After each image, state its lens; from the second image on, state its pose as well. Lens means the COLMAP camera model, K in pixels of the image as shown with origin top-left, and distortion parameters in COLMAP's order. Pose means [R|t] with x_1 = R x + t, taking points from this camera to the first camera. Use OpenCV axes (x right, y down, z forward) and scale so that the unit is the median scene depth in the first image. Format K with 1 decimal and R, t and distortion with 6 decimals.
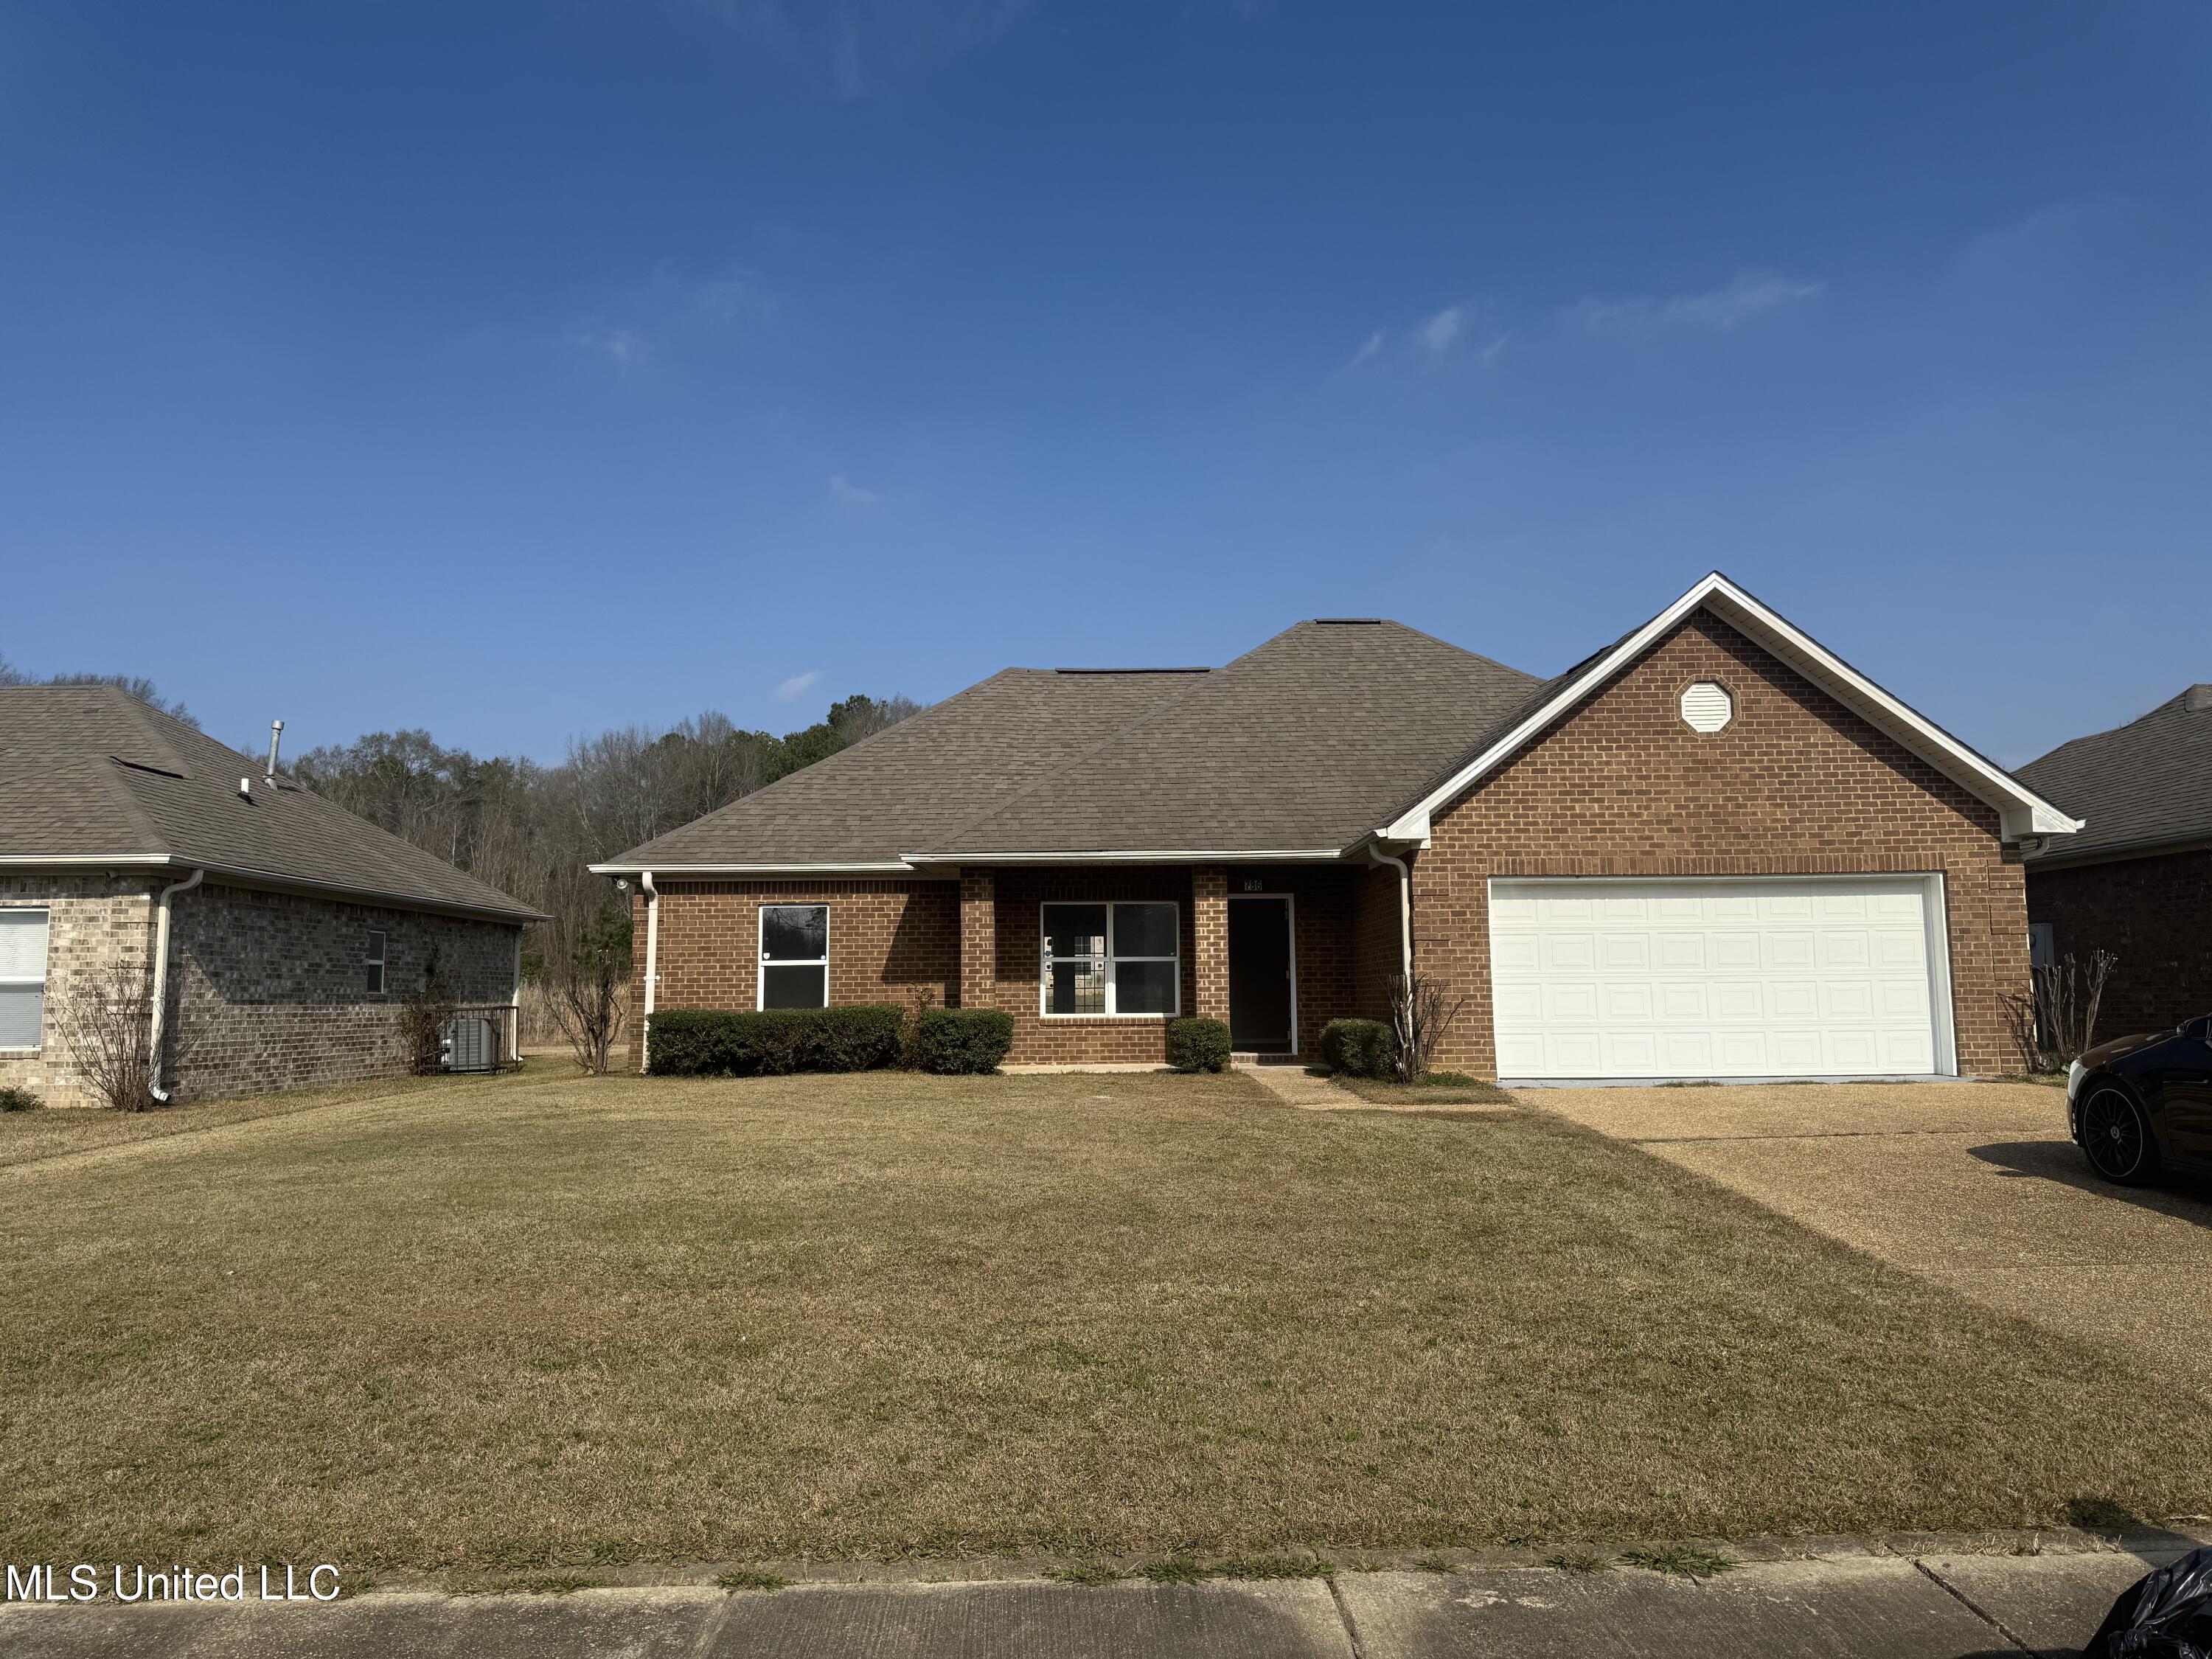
lens RADIAL K [[1533.3, 0, 1111.9], [0, 1533.3, 825.7], [0, 0, 1]] dist [0.074674, -0.055496]
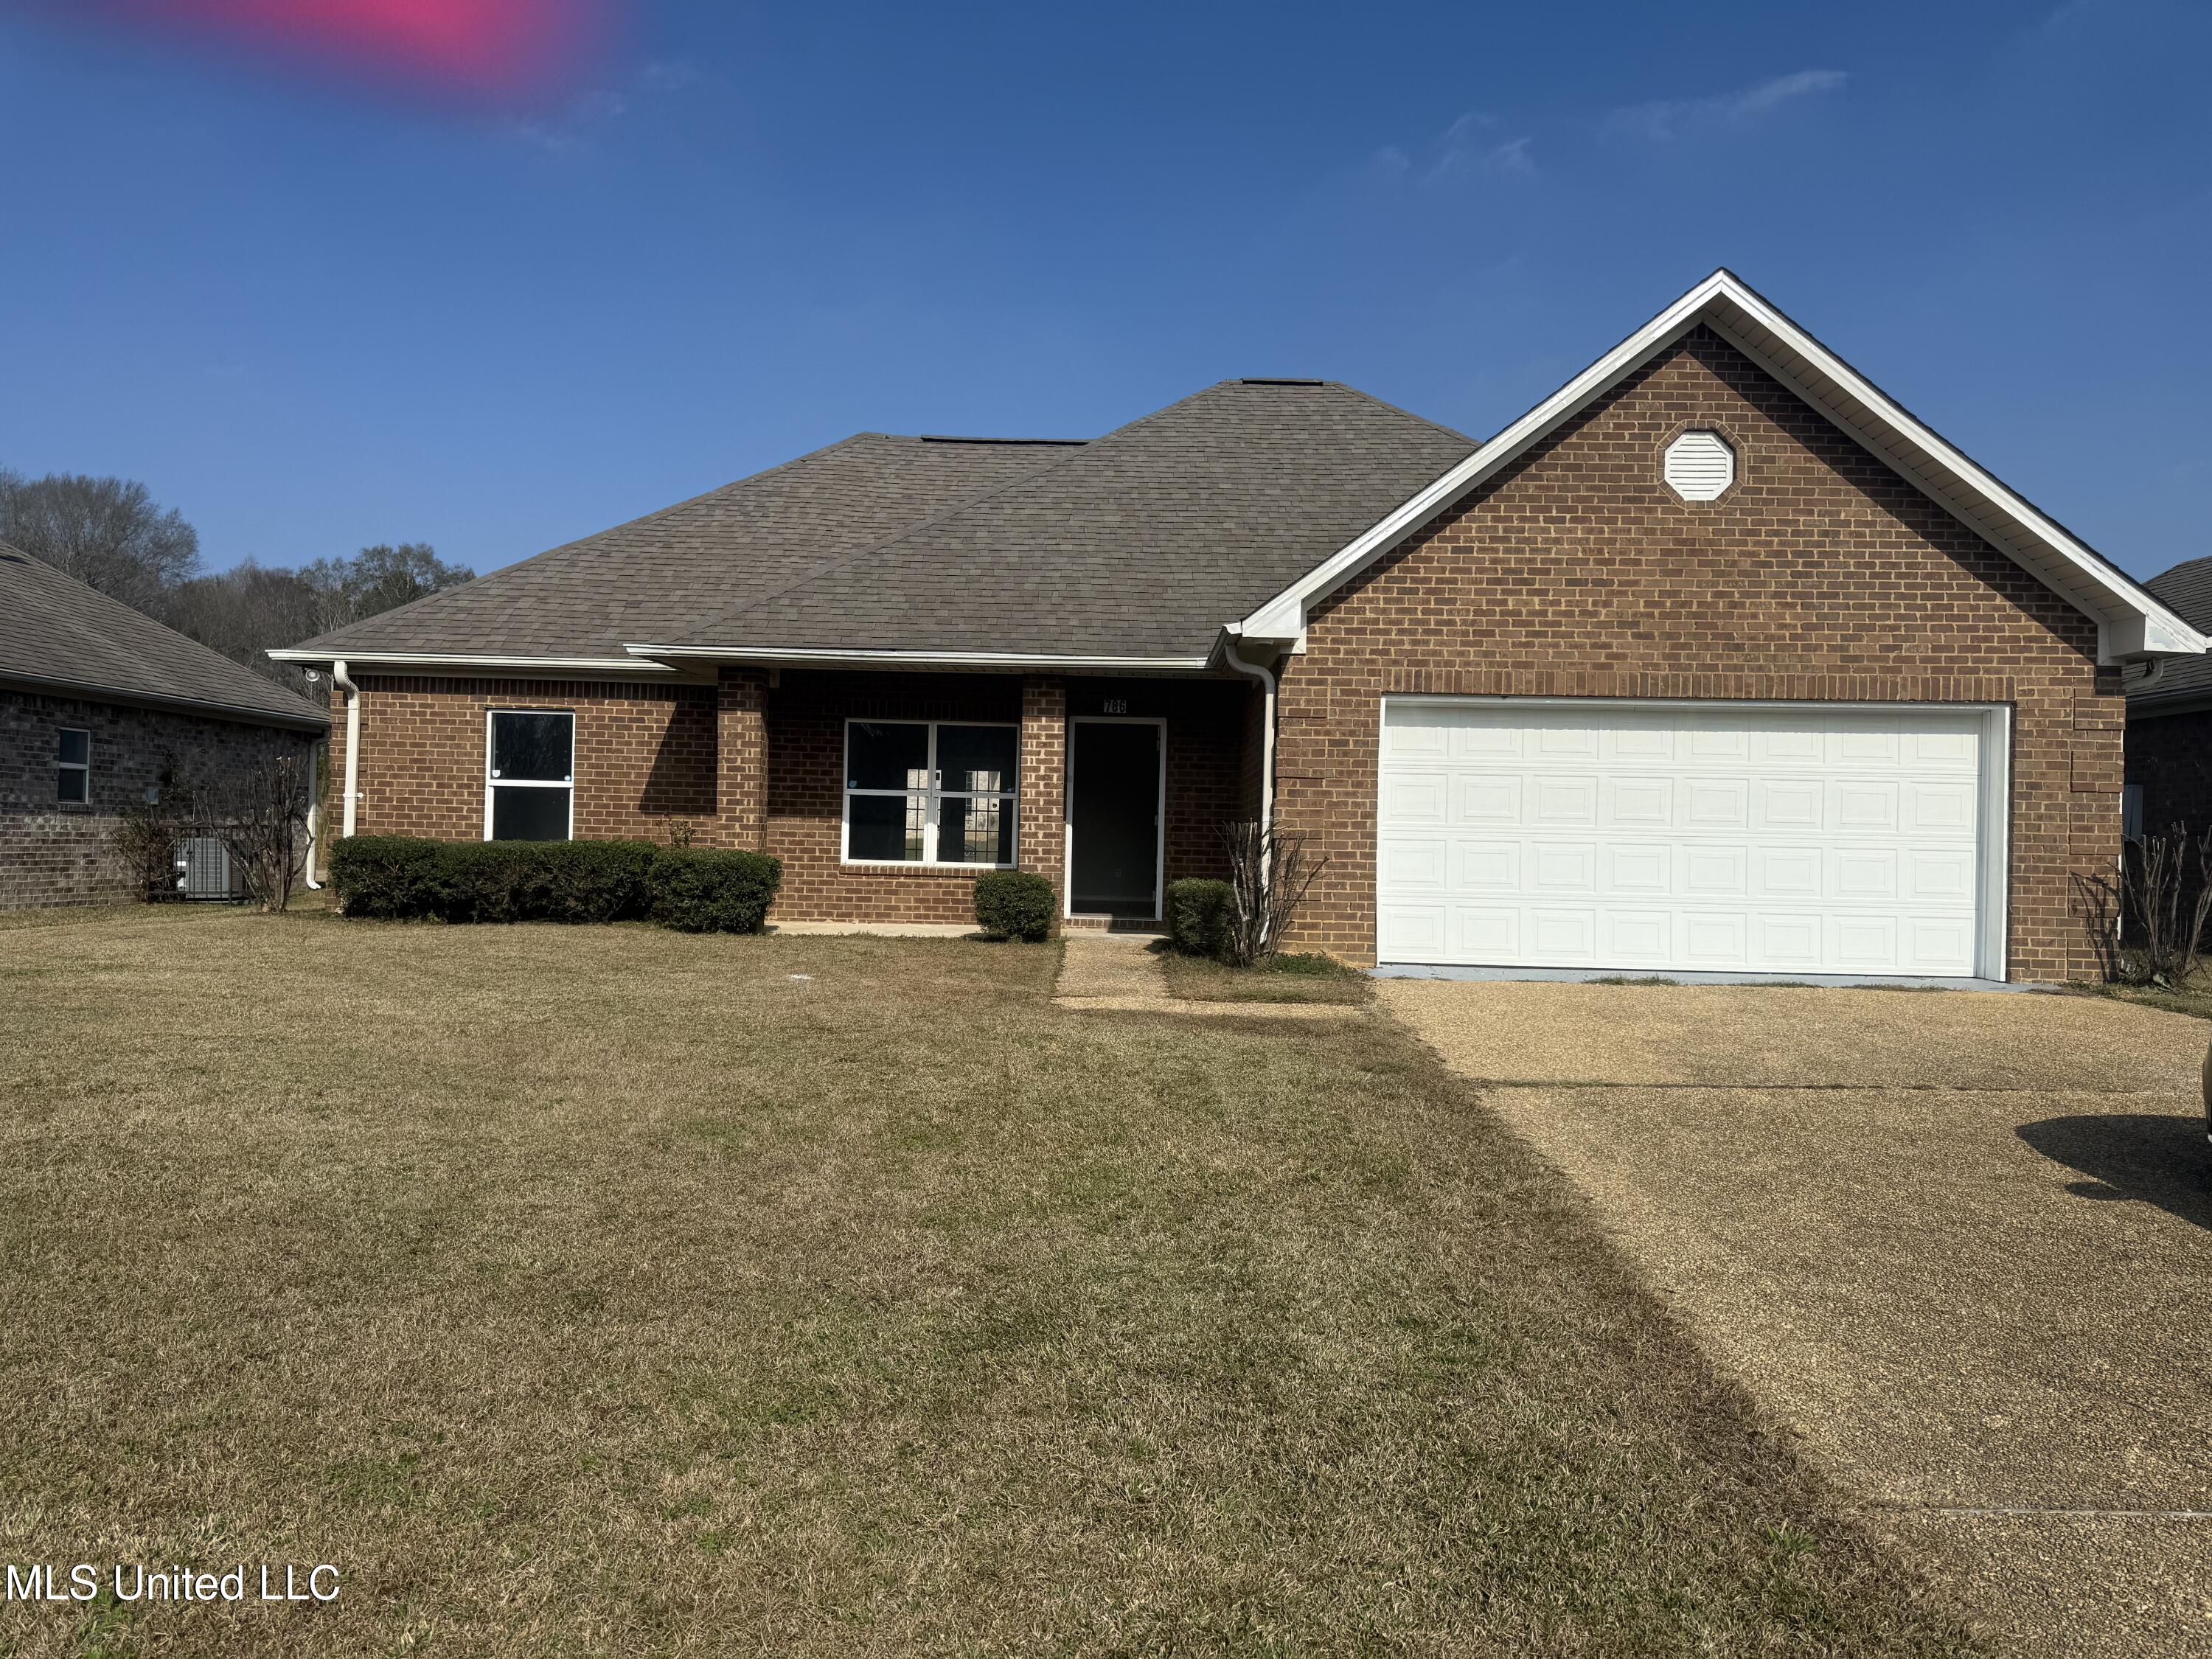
lens RADIAL K [[1533.3, 0, 1103.8], [0, 1533.3, 820.7], [0, 0, 1]] dist [0.074674, -0.055496]
pose [[0.998982, 0.033793, -0.029889, 0.135135], [-0.030751, 0.994814, 0.096950, 0.026139], [0.033011, -0.095932, 0.994840, 0.257851]]
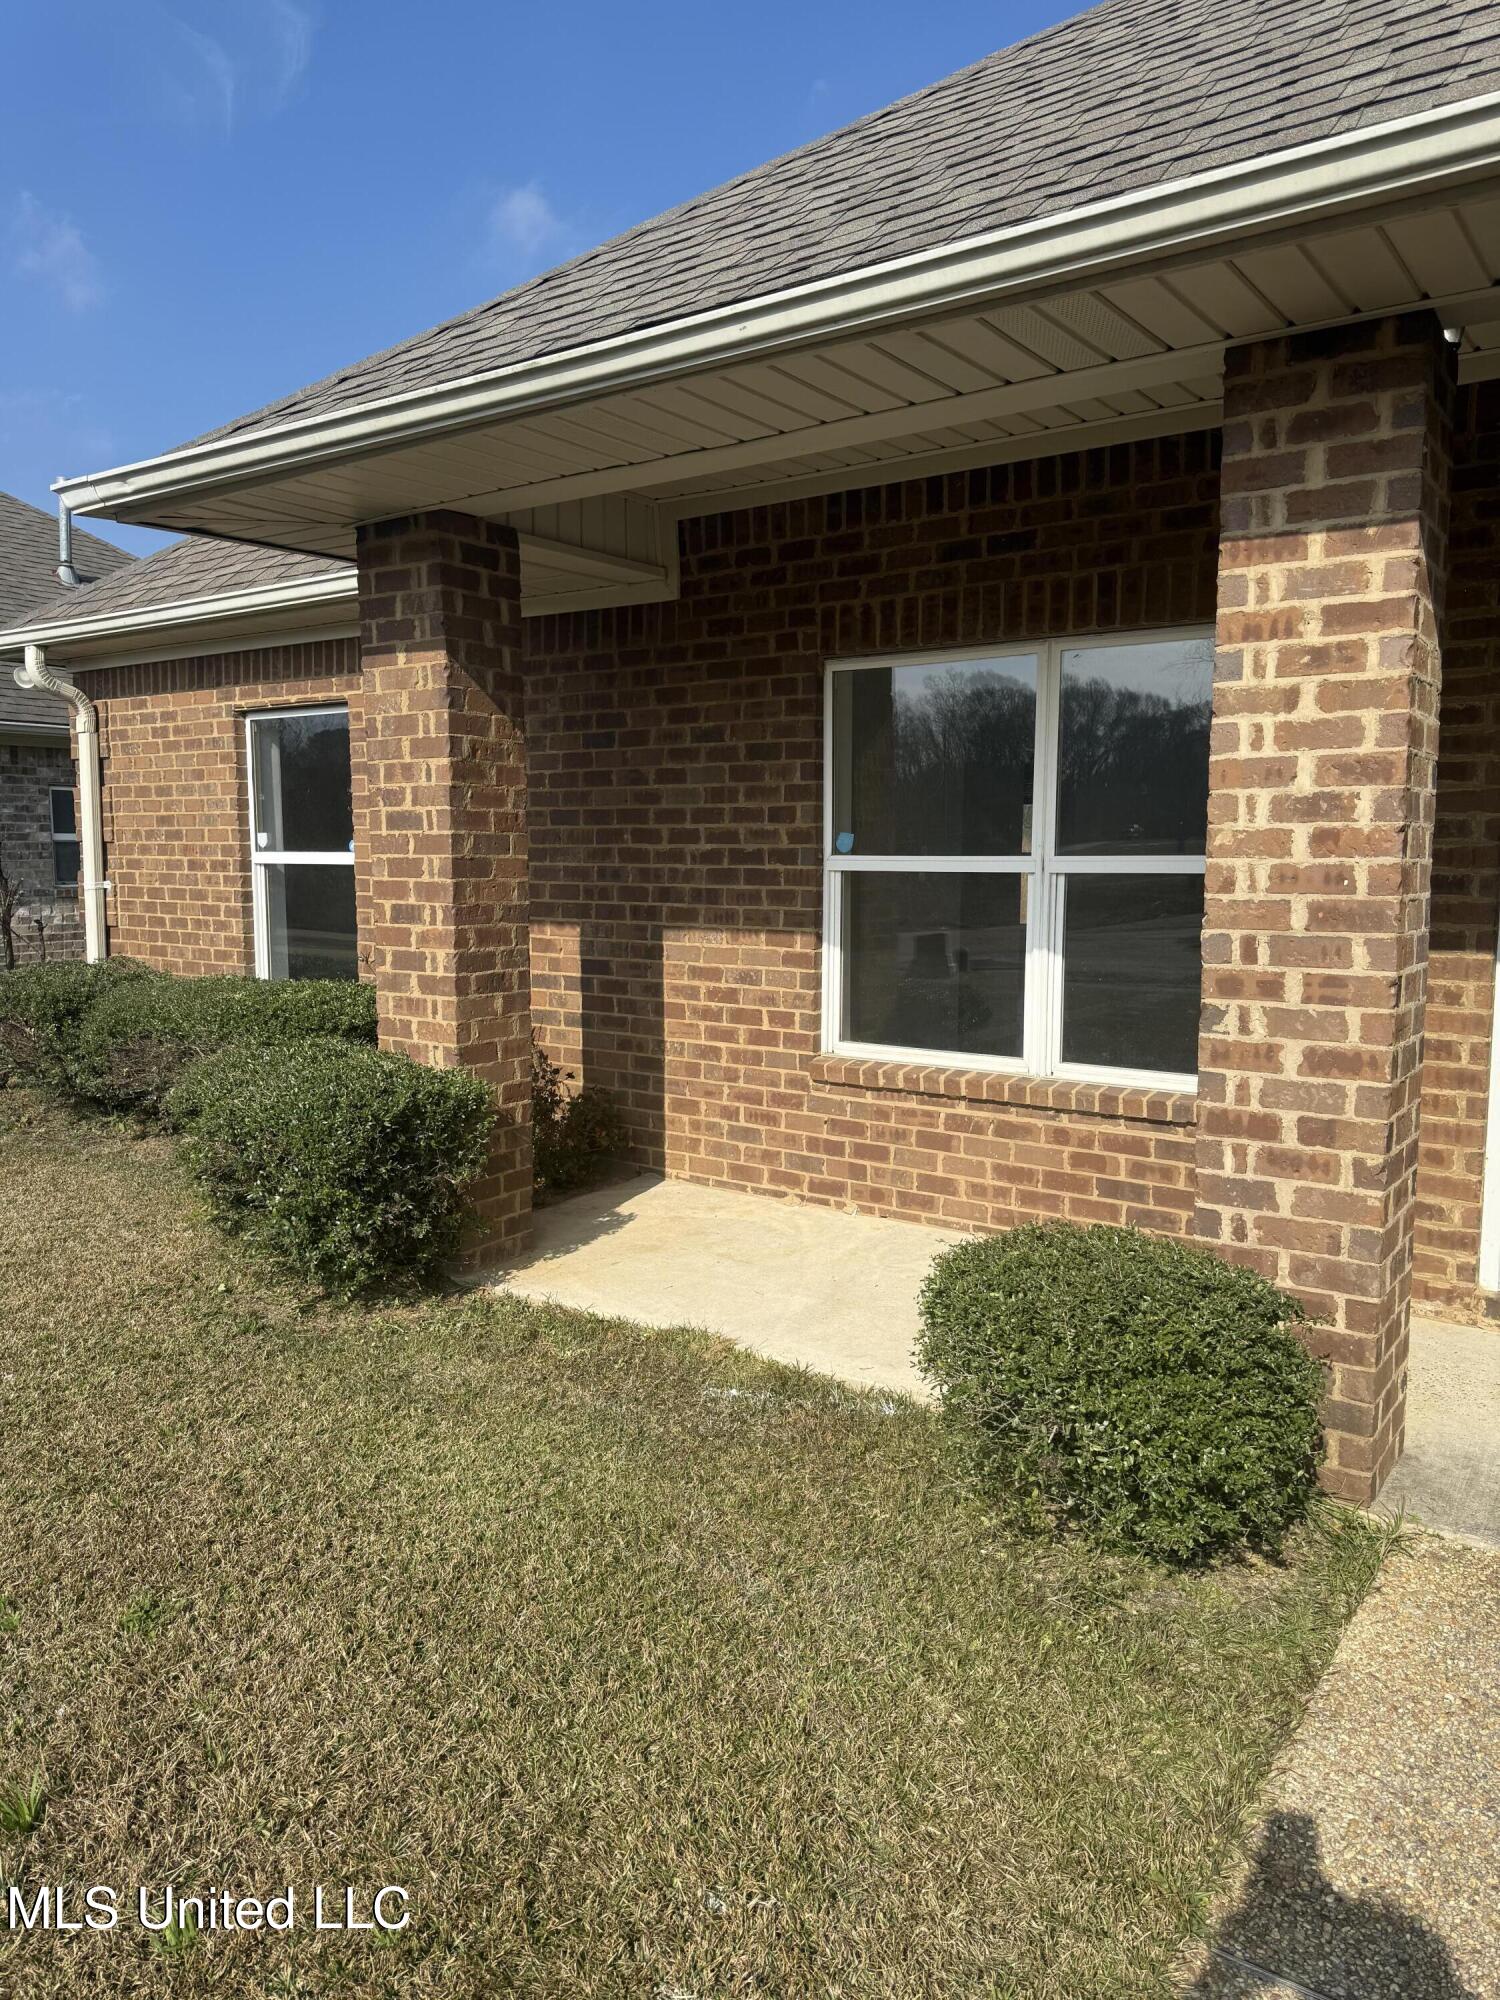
lens RADIAL K [[1386.4, 0, 749.6], [0, 1386.4, 1000.2], [0, 0, 1]] dist [0.074674, -0.055496]
pose [[0.800765, 0.074329, -0.594348, 0.125648], [0.058826, 0.977714, 0.201529, 0.070639], [0.596082, -0.196341, 0.778547, 0.936128]]
